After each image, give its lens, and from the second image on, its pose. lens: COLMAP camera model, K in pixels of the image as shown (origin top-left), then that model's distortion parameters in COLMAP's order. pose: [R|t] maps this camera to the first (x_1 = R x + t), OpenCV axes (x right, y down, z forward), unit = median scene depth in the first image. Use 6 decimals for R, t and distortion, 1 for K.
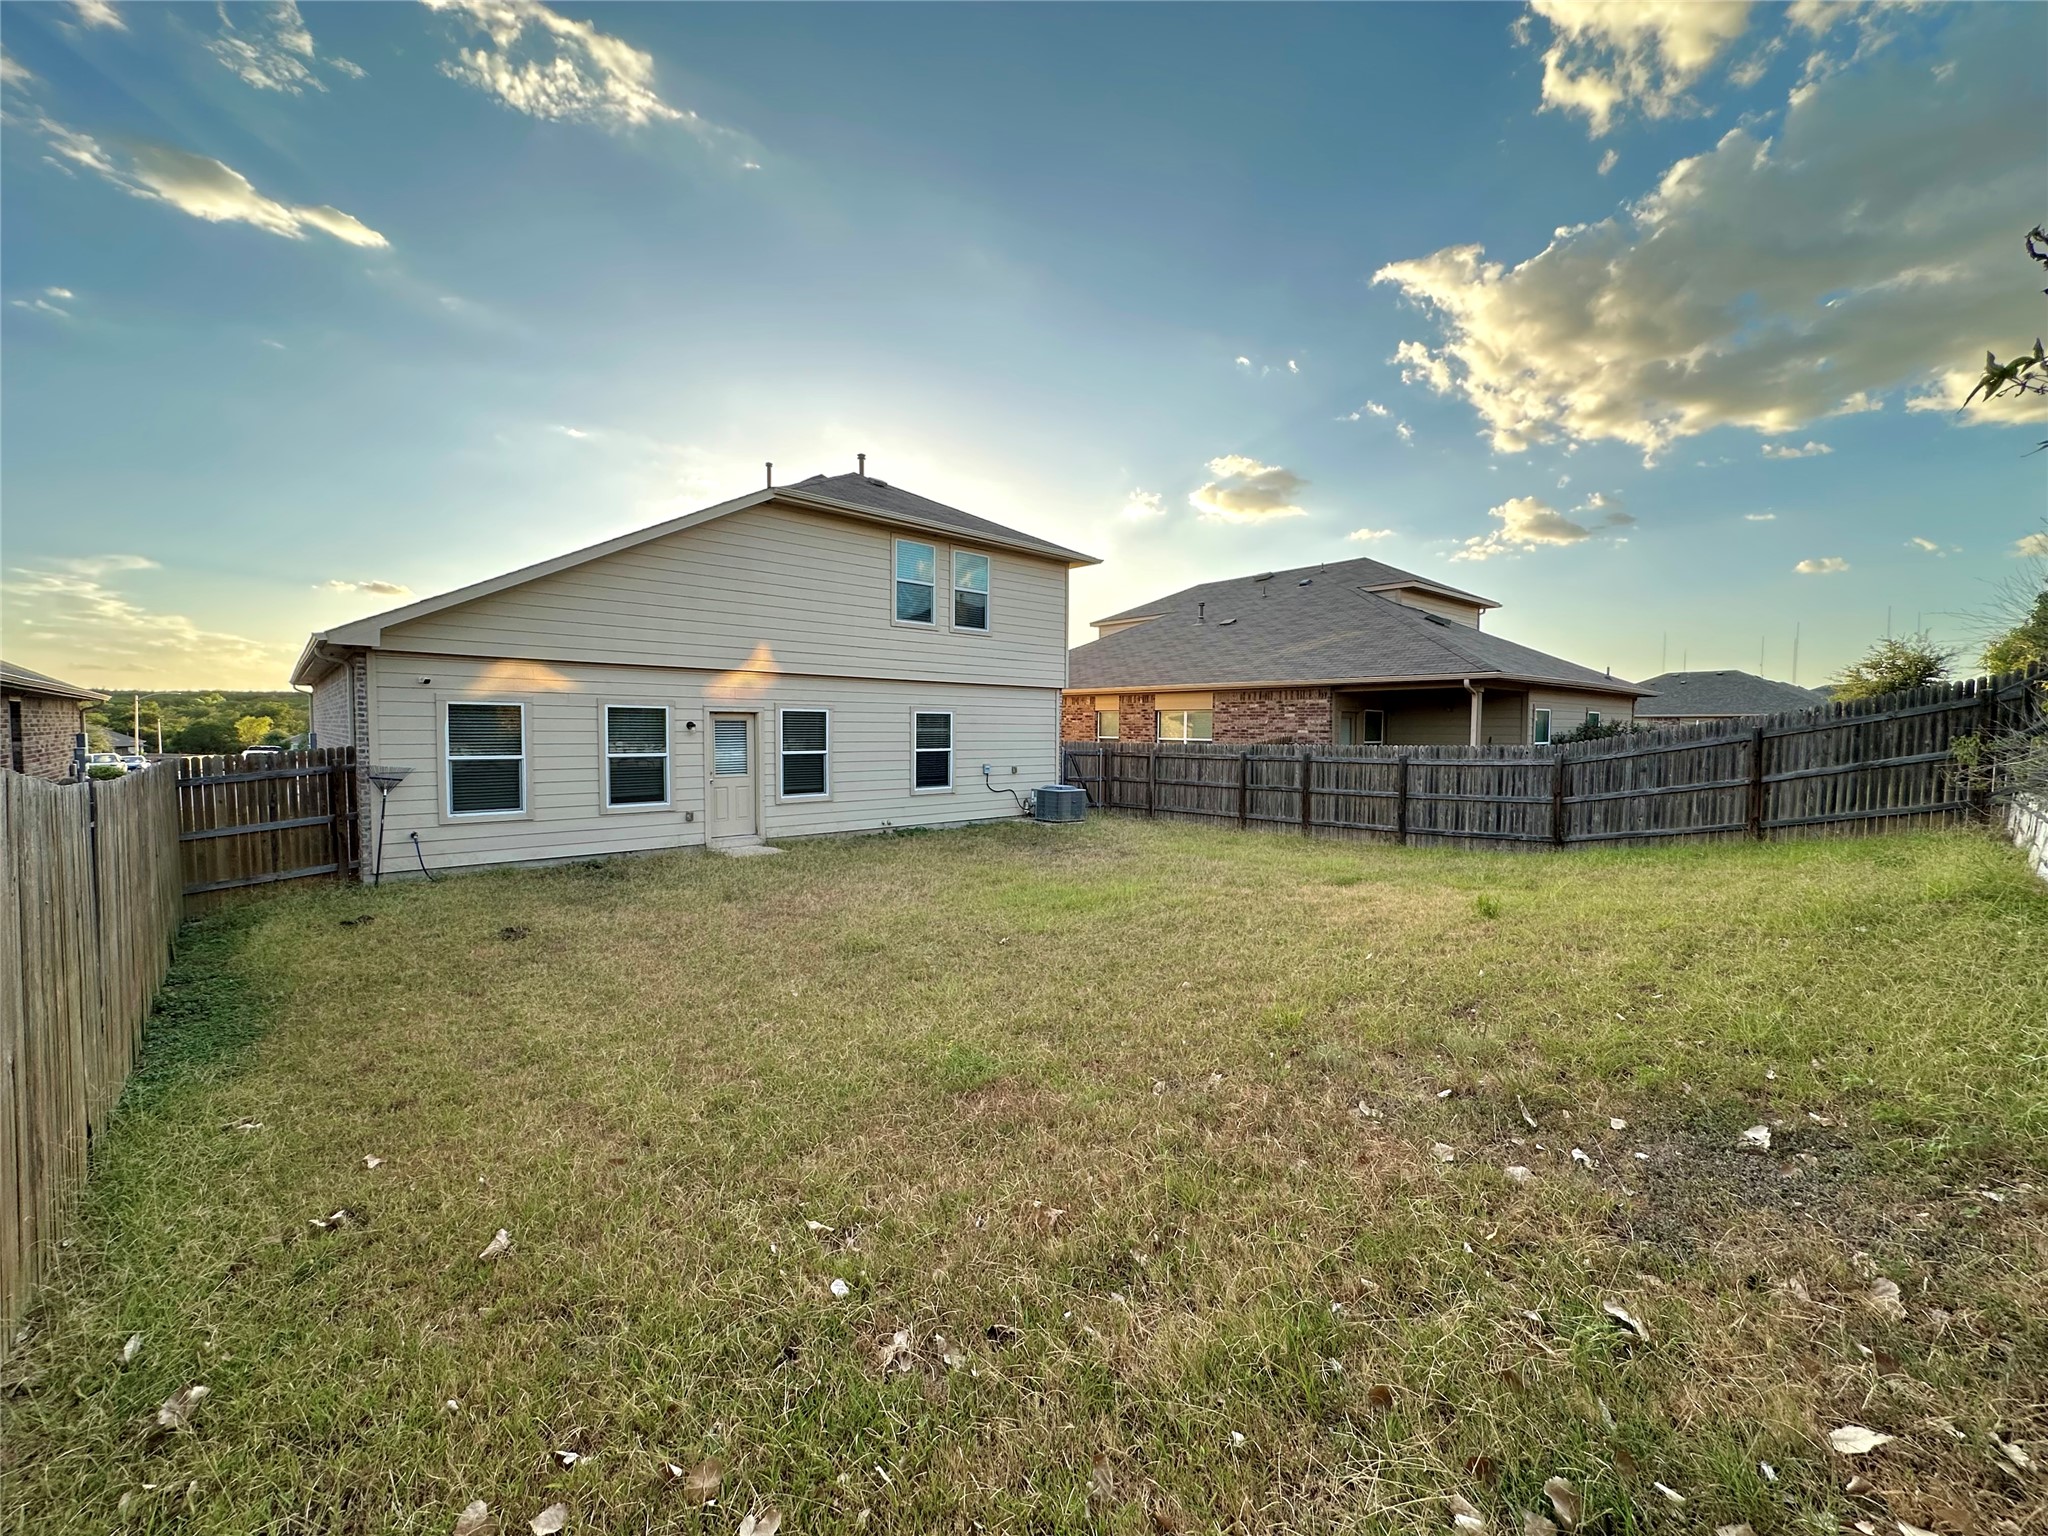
lens RADIAL K [[820.5, 0, 1024.4], [0, 820.5, 766.2], [0, 0, 1]] dist [-0.004574, 0.000671]
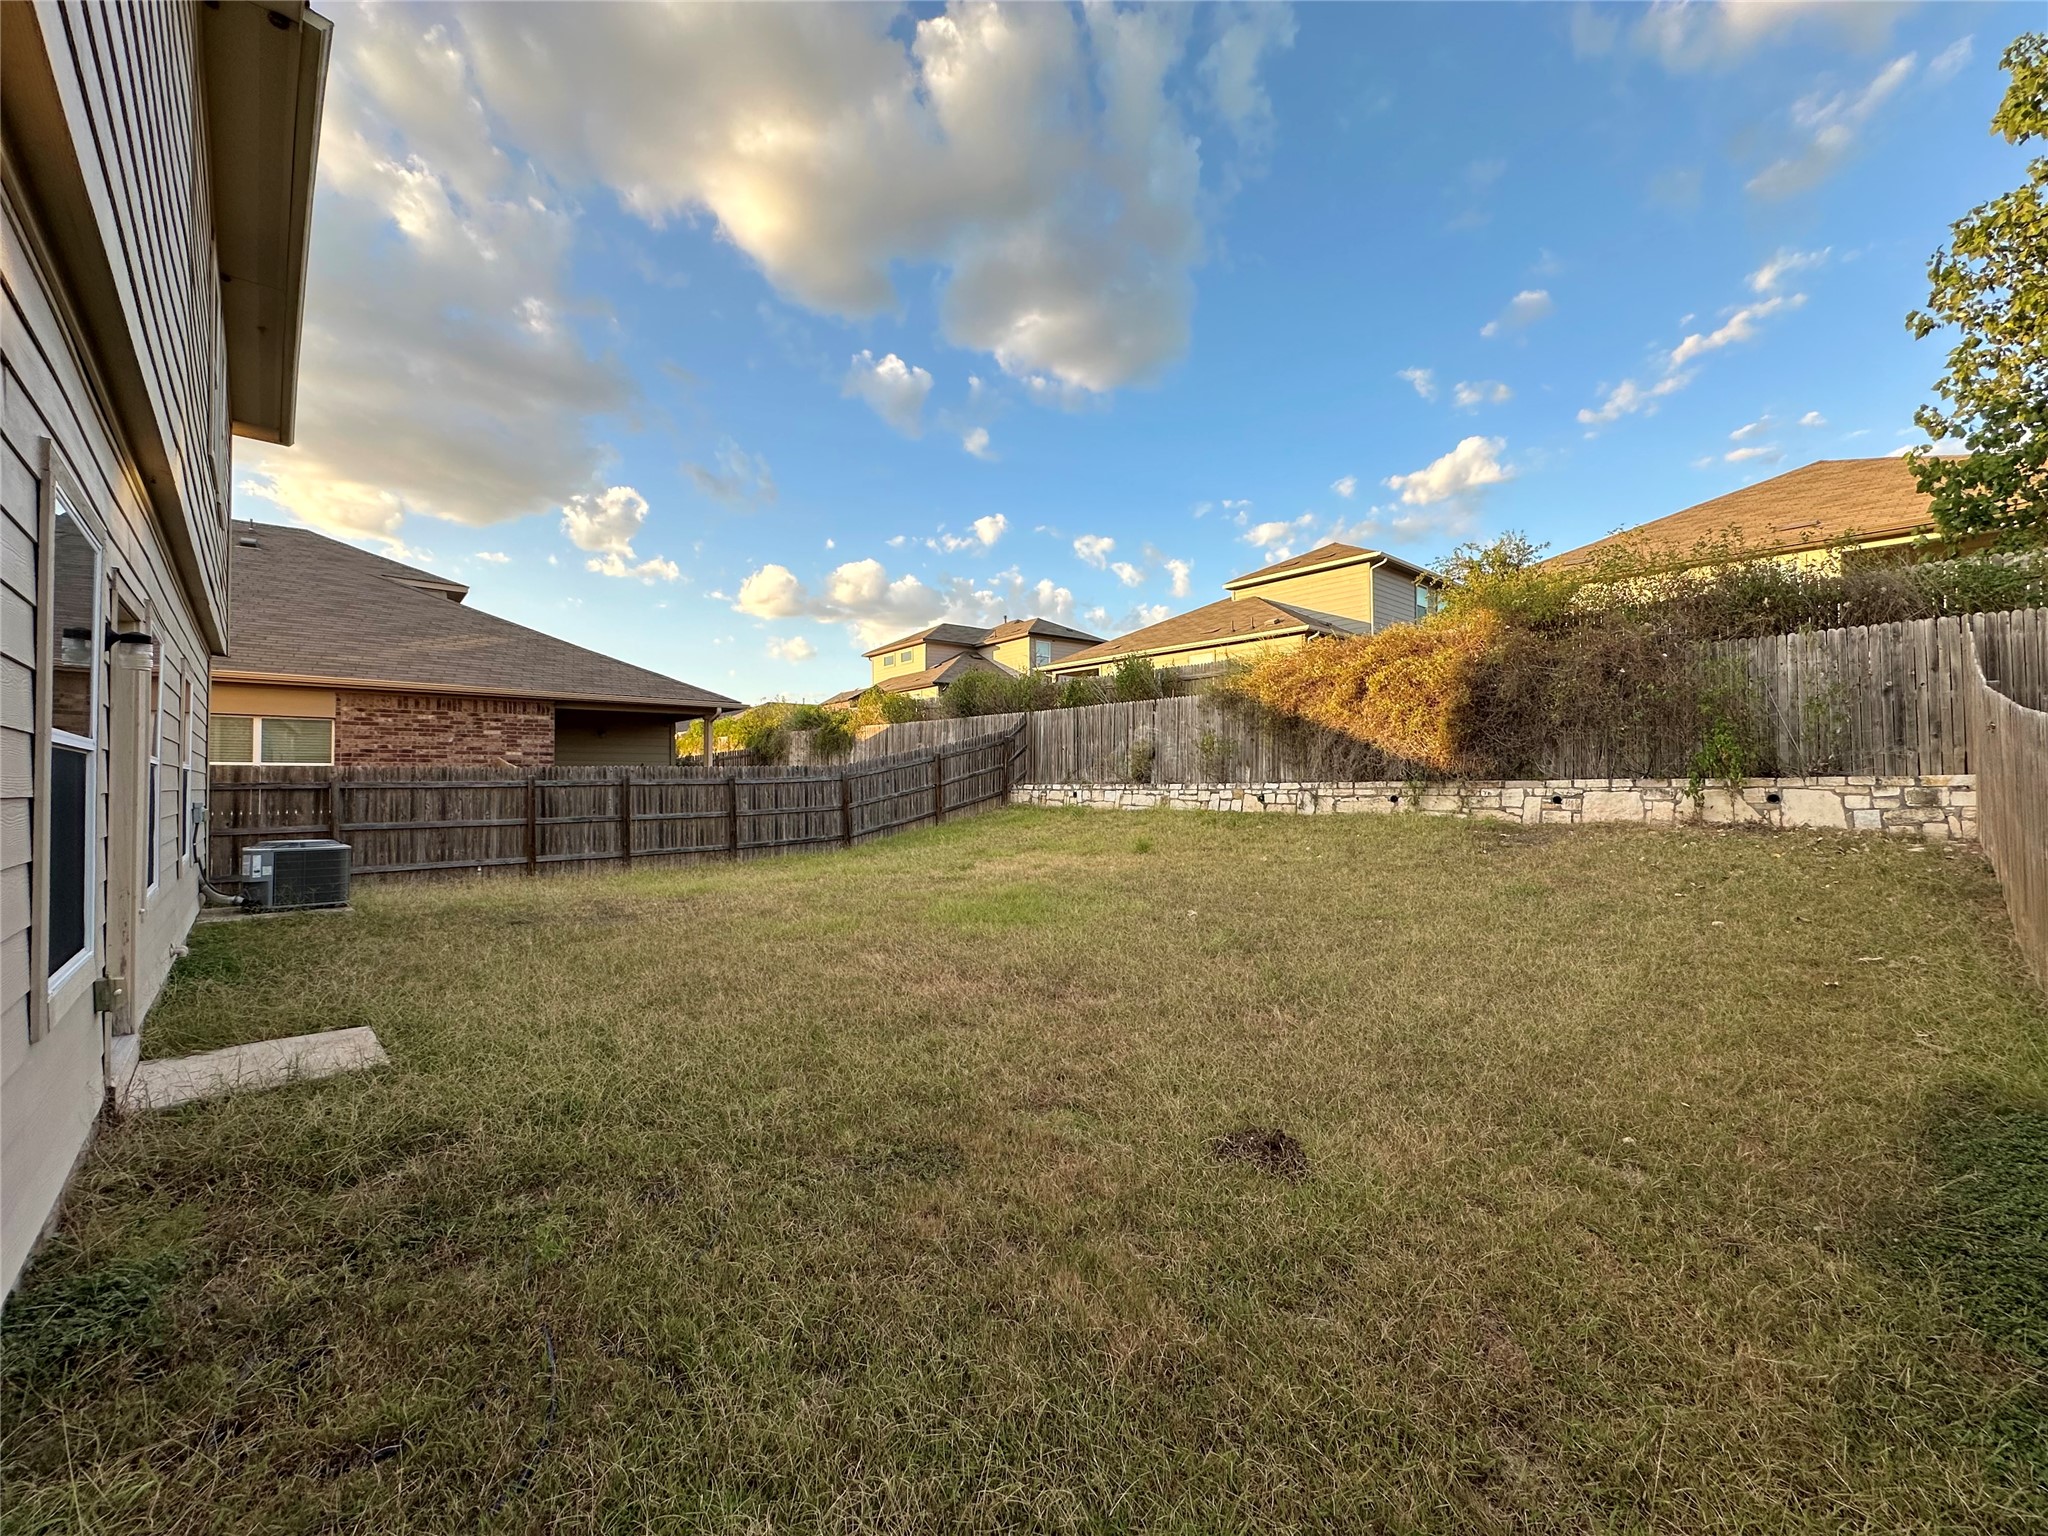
lens RADIAL K [[820.5, 0, 1024.4], [0, 820.5, 766.2], [0, 0, 1]] dist [-0.004574, 0.000671]
pose [[-0.007157, 0.011836, 0.999904, -0.520810], [0.049940, 0.998686, -0.011465, 0.005067], [-0.998727, 0.049853, -0.007739, 0.562456]]
